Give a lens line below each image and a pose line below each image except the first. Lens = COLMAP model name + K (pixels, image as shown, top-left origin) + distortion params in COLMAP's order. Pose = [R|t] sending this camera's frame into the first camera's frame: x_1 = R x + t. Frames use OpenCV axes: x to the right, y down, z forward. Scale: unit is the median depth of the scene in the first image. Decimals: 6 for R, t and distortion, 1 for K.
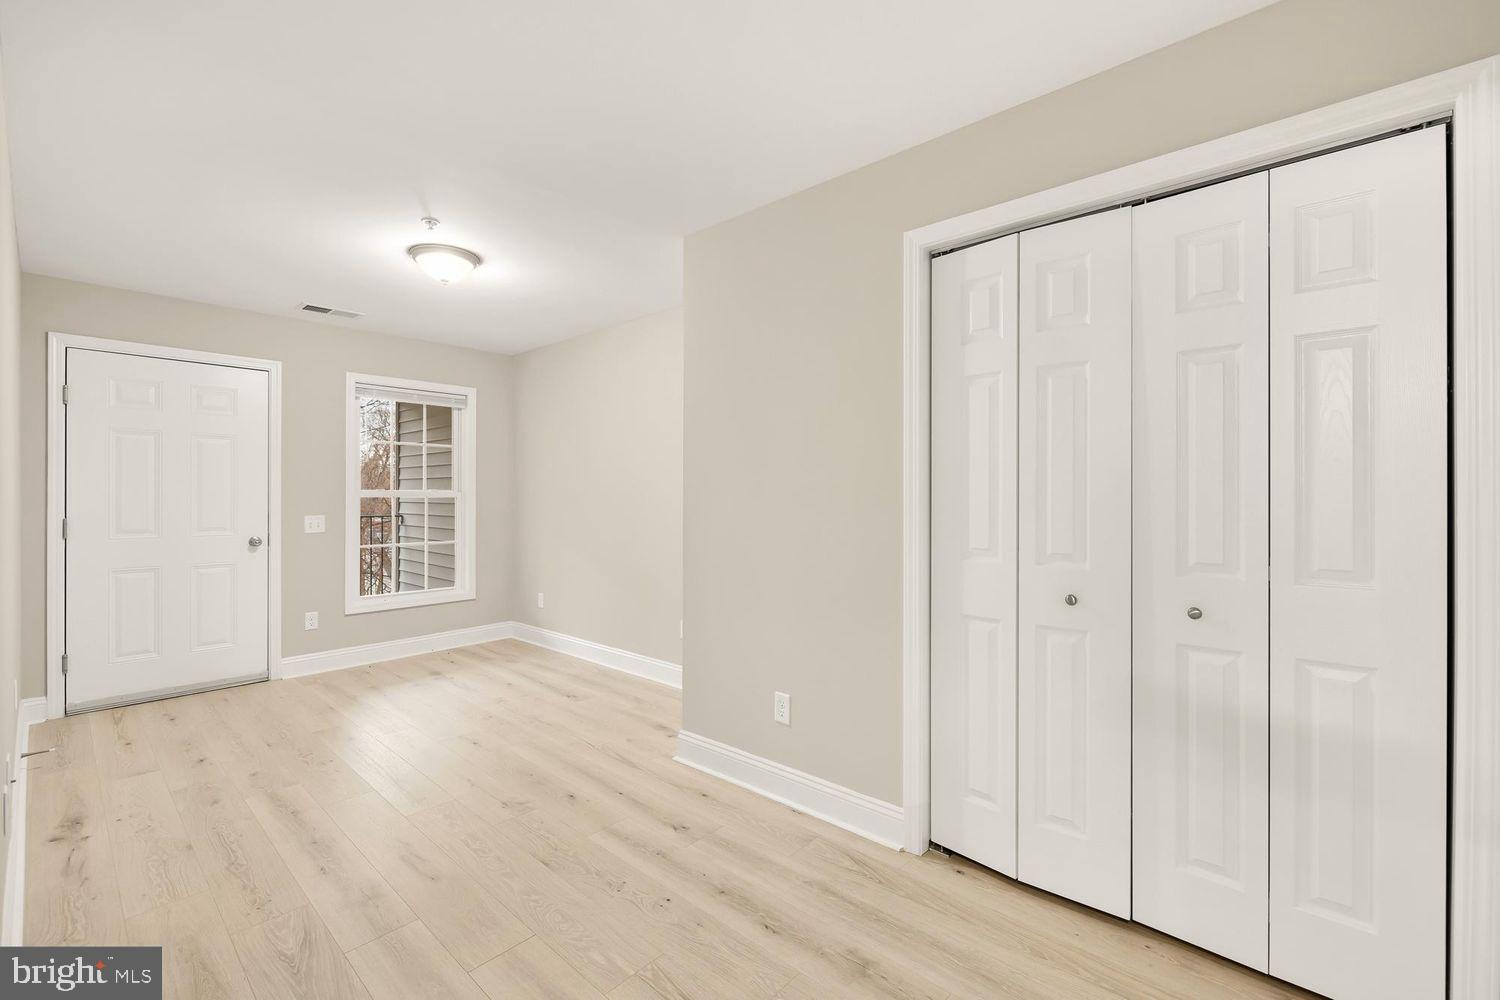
lens RADIAL K [[636.6, 0, 743.7], [0, 636.6, 495.1], [0, 0, 1]] dist [-0.002137, -0.000182]
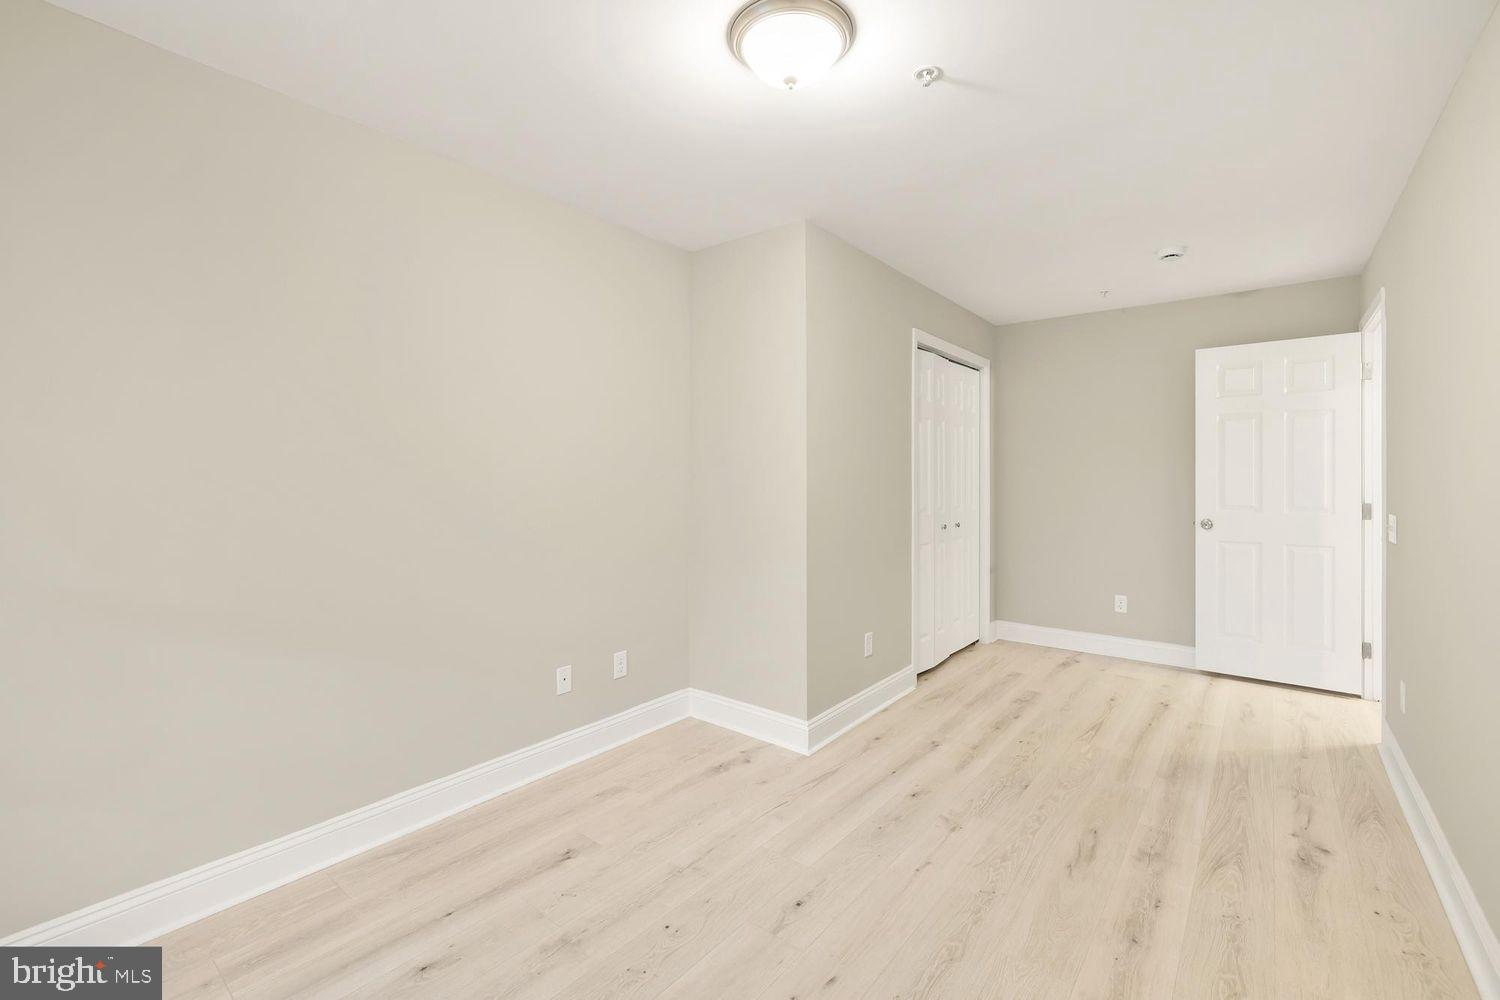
lens RADIAL K [[636.6, 0, 743.7], [0, 636.6, 495.1], [0, 0, 1]] dist [-0.002137, -0.000182]
pose [[-0.047197, -0.031587, 0.998386, -1.432413], [-0.000696, 0.999501, 0.031589, -0.019486], [-0.998885, 0.000796, -0.047196, 1.537565]]
